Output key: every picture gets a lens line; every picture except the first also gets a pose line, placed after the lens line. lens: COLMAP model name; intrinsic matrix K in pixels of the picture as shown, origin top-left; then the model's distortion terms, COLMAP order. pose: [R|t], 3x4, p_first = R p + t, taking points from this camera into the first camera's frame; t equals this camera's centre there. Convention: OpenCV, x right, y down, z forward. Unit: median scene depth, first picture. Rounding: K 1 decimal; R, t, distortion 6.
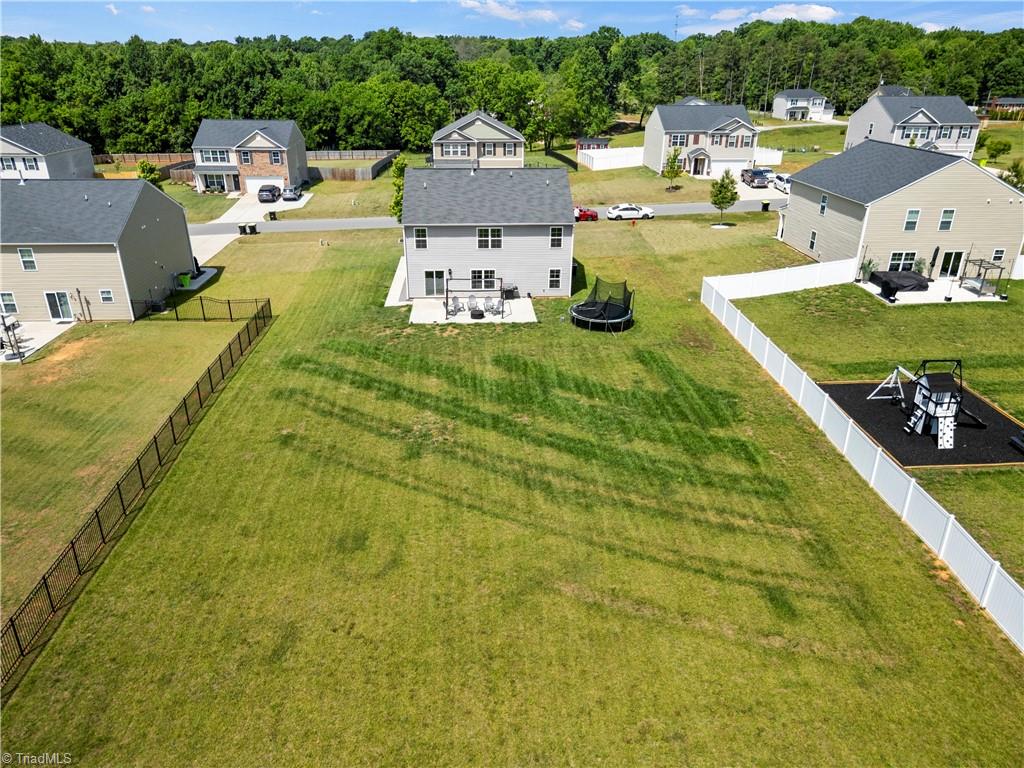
lens RADIAL K [[720.8, 0, 512.0], [0, 720.8, 384.0], [0, 0, 1]] dist [0.029065, -0.005388]
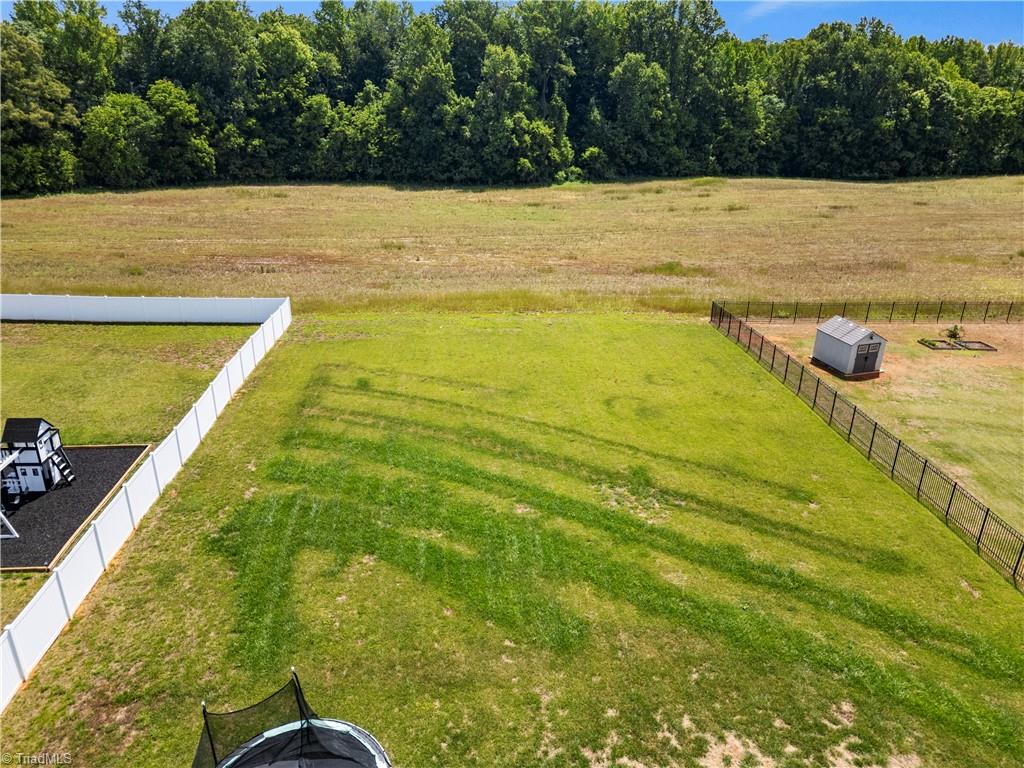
lens RADIAL K [[720.8, 0, 512.0], [0, 720.8, 384.0], [0, 0, 1]] dist [0.029065, -0.005388]
pose [[-0.999873, 0.002853, -0.015687, 0.027243], [-0.009426, 0.687772, 0.725865, -0.429260], [0.012860, 0.725921, -0.687658, 1.019888]]
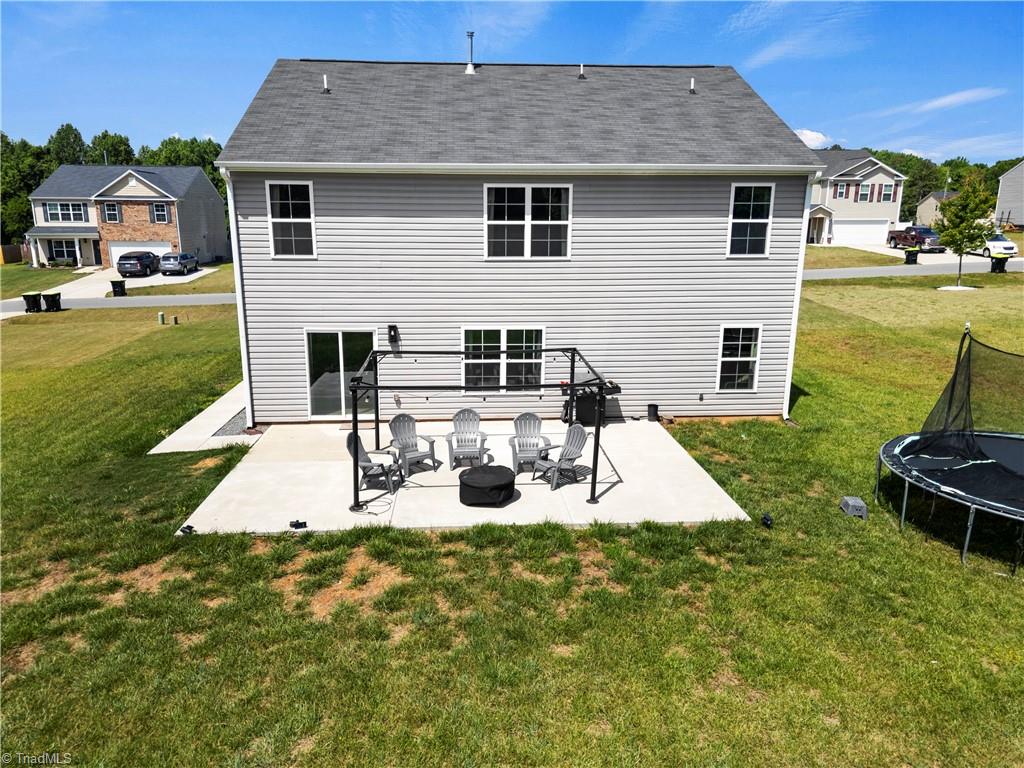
lens RADIAL K [[720.8, 0, 512.0], [0, 720.8, 384.0], [0, 0, 1]] dist [0.029065, -0.005388]
pose [[0.999973, -0.003939, 0.006244, -0.039648], [0.005030, 0.982611, -0.185606, -0.081892], [-0.005405, 0.185633, 0.982604, 0.727083]]
